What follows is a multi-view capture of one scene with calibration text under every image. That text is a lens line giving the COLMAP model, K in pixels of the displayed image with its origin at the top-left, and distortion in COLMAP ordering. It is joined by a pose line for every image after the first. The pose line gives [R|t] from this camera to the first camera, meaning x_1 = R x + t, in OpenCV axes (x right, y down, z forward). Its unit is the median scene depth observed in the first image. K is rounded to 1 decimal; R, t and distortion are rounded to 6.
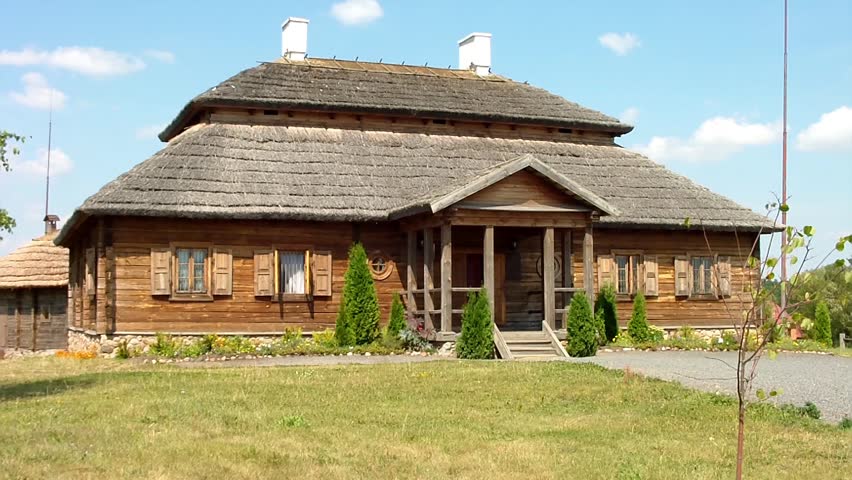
lens RADIAL K [[1158.4, 0, 426.0], [0, 1158.4, 240.0], [0, 0, 1]] dist [-0.126463, 0.063500]
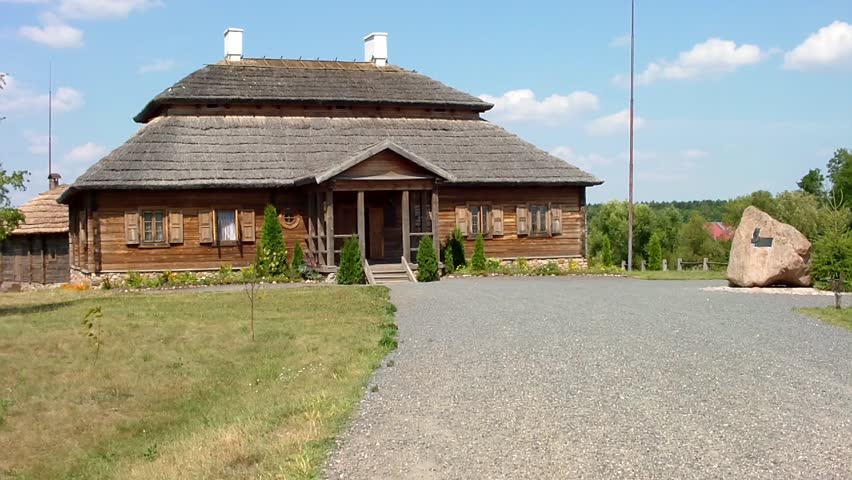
lens RADIAL K [[1158.4, 0, 426.0], [0, 1158.4, 240.0], [0, 0, 1]] dist [-0.126463, 0.063500]
pose [[0.999790, -0.019779, -0.005390, 0.132082], [0.020092, 0.997615, 0.066032, -0.041228], [0.004071, -0.066126, 0.997803, -0.392123]]
